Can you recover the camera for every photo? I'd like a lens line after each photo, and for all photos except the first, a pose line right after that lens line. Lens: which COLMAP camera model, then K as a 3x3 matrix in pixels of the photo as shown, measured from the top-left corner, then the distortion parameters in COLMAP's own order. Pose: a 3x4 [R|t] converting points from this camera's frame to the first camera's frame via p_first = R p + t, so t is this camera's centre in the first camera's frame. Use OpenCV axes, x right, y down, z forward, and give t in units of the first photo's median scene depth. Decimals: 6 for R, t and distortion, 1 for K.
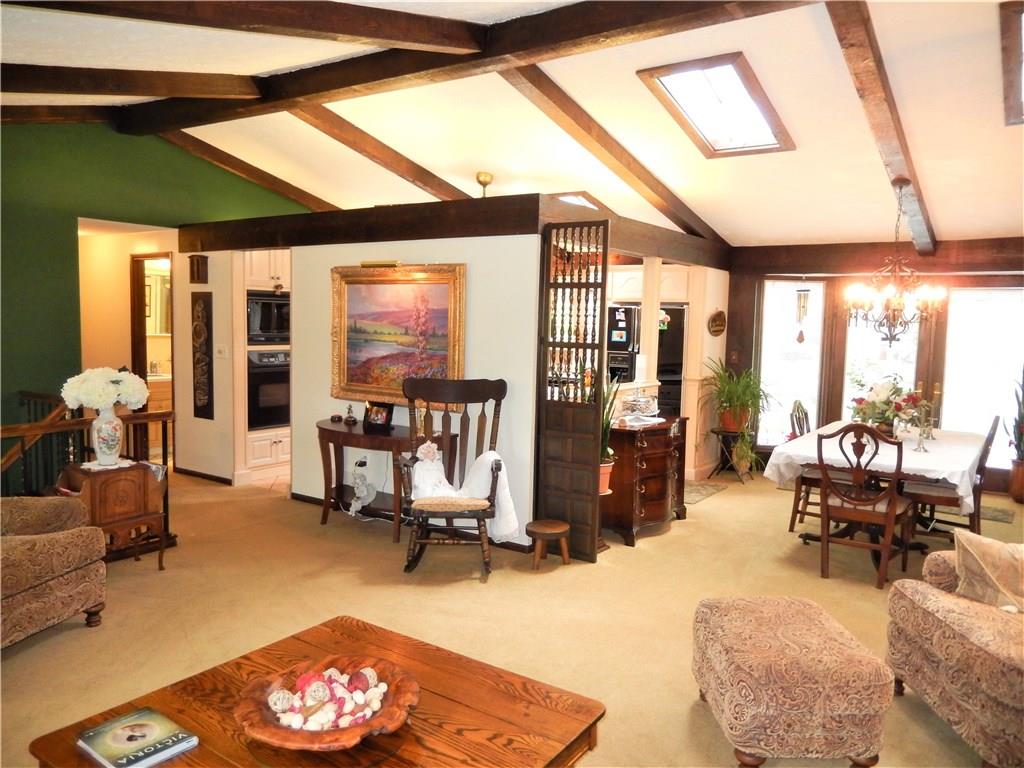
lens RADIAL K [[769.9, 0, 515.2], [0, 769.9, 387.8], [0, 0, 1]] dist [0.000861, -0.005155]
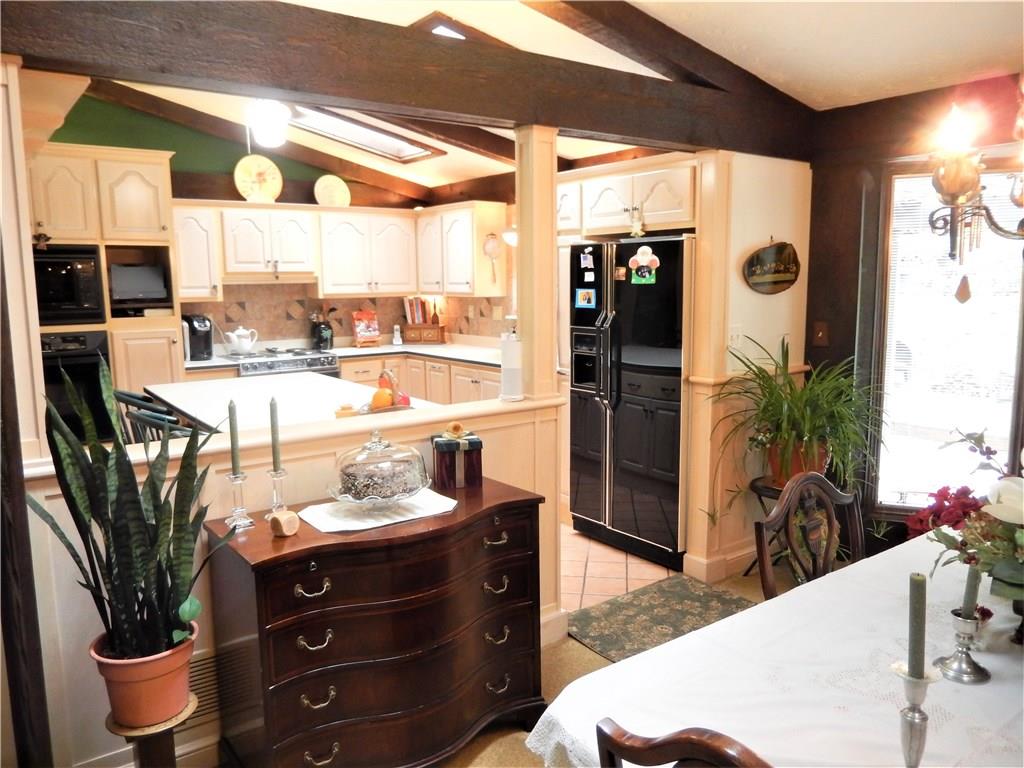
lens RADIAL K [[769.9, 0, 514.3], [0, 769.9, 388.1], [0, 0, 1]] dist [0.000861, -0.005155]
pose [[0.941788, 0.014743, -0.335884, 0.278938], [0.004254, 0.998436, 0.055753, -0.035188], [0.336180, -0.053936, 0.940252, 0.479705]]
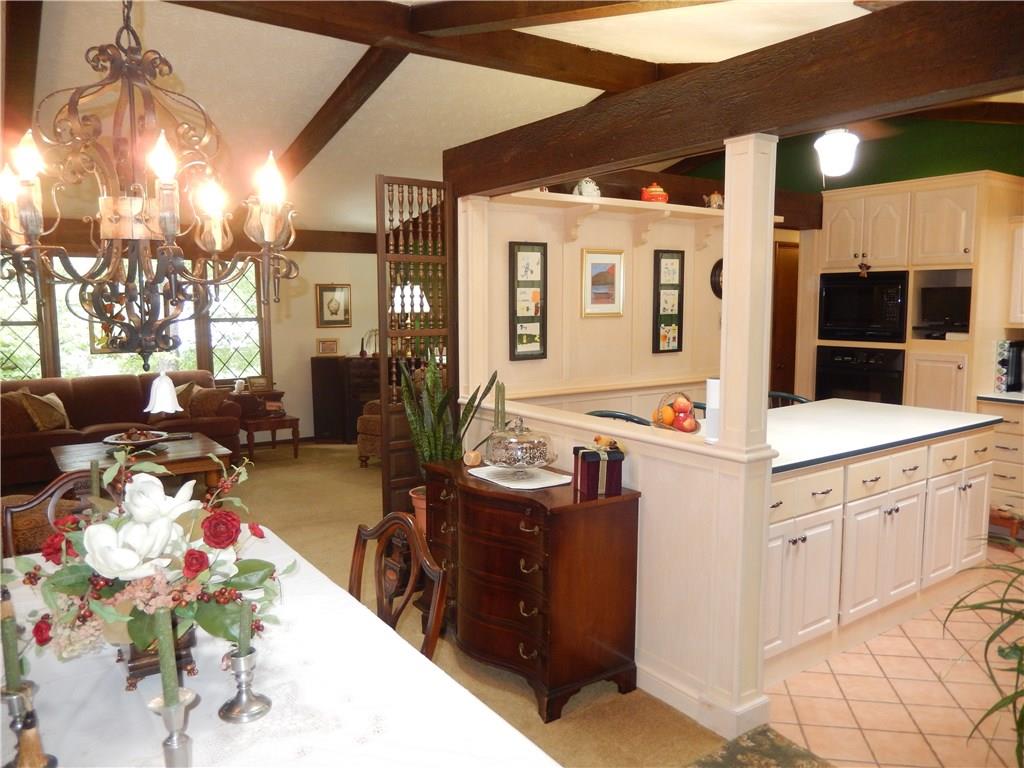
lens RADIAL K [[769.9, 0, 509.6], [0, 769.9, 380.9], [0, 0, 1]] dist [0.000861, -0.005155]
pose [[-0.351559, 0.073591, -0.933269, 0.518409], [-0.088539, 0.989823, 0.111403, -0.067391], [0.931969, 0.121796, -0.341466, 0.889841]]
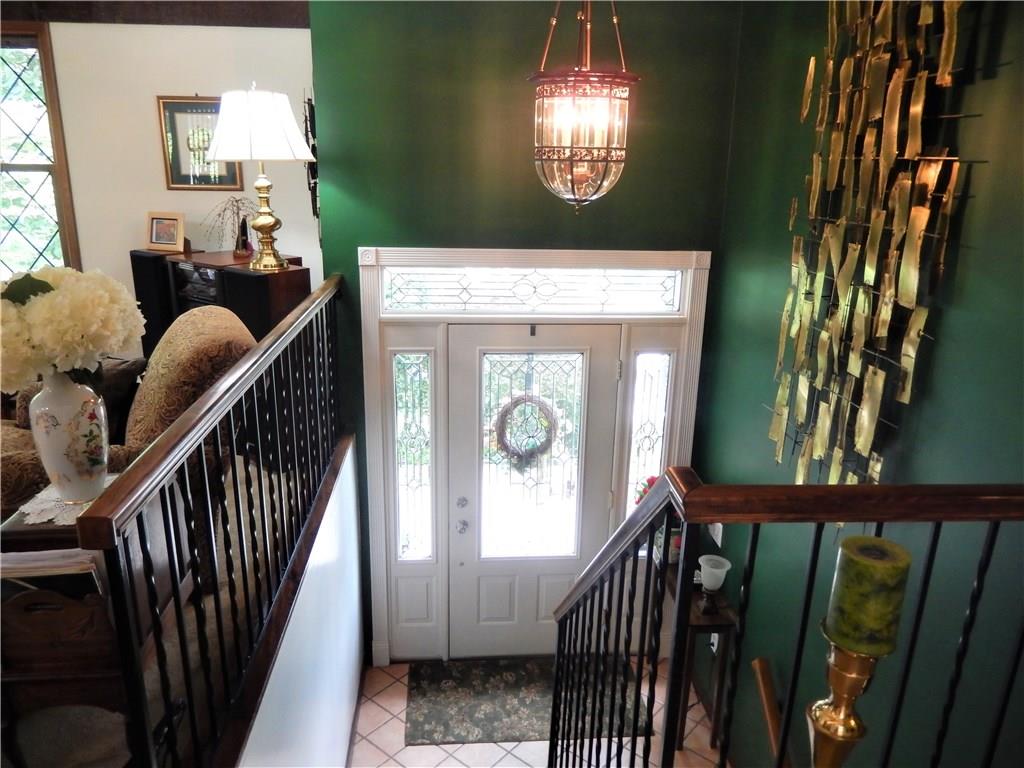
lens RADIAL K [[769.9, 0, 509.6], [0, 769.9, 381.2], [0, 0, 1]] dist [0.000861, -0.005155]
pose [[-0.775280, 0.135670, -0.616875, -0.309212], [-0.093724, 0.941136, 0.324776, -0.067619], [0.624626, 0.309608, -0.716928, 0.824775]]
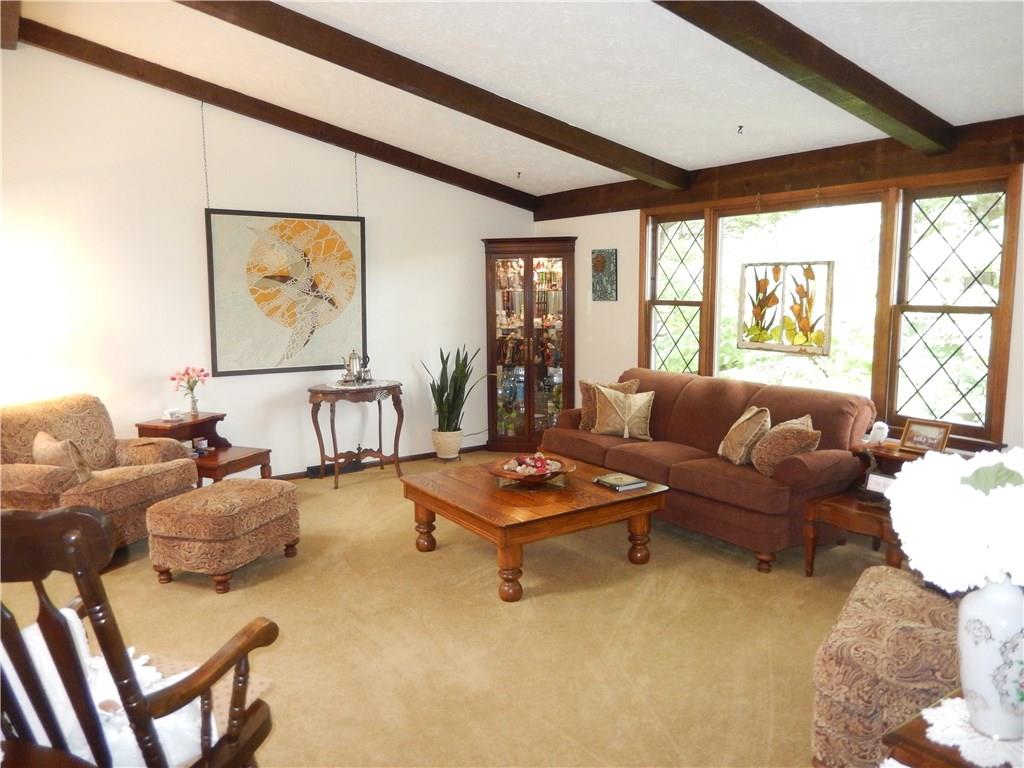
lens RADIAL K [[769.9, 0, 514.2], [0, 769.9, 384.2], [0, 0, 1]] dist [0.000861, -0.005155]
pose [[-0.931757, -0.068228, 0.356614, -0.300561], [0.011511, 0.976141, 0.216833, -0.070173], [-0.362900, 0.206141, -0.908741, 0.785758]]
